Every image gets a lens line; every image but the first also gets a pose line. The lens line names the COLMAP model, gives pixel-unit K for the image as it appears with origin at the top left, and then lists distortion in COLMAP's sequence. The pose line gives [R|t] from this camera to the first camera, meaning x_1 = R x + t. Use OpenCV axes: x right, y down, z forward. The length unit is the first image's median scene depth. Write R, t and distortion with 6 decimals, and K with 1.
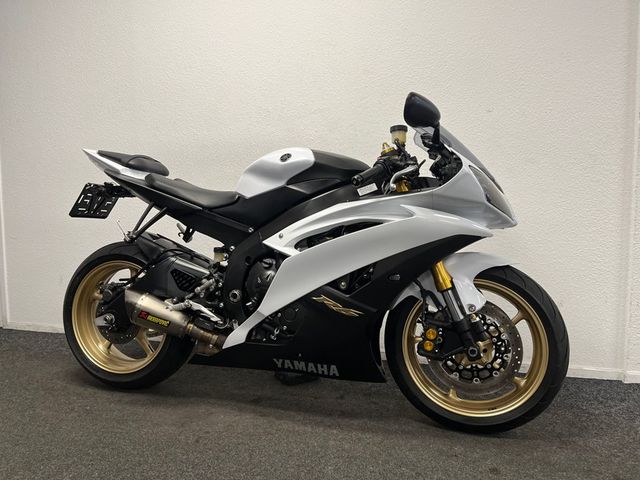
lens RADIAL K [[471.3, 0, 319.5], [0, 471.3, 241.5], [0, 0, 1]] dist [0.021036, 0.002672]
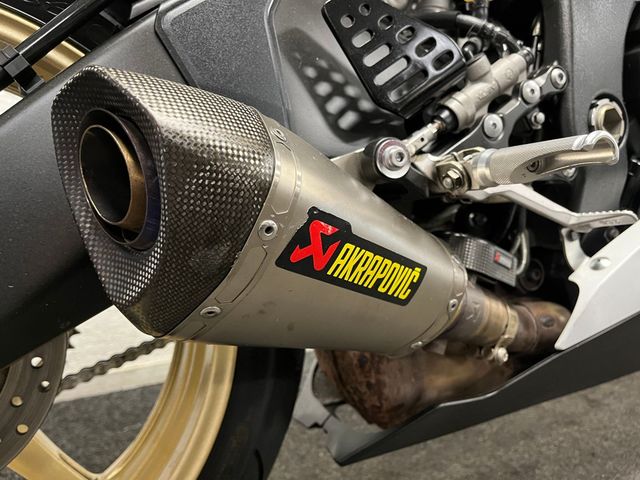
lens RADIAL K [[471.3, 0, 323.7], [0, 471.3, 241.2], [0, 0, 1]] dist [0.021036, 0.002672]
pose [[0.779716, -0.111465, 0.616132, -0.452777], [0.095898, 0.993676, 0.058409, 0.148411], [-0.618746, 0.013544, 0.785474, 0.902817]]
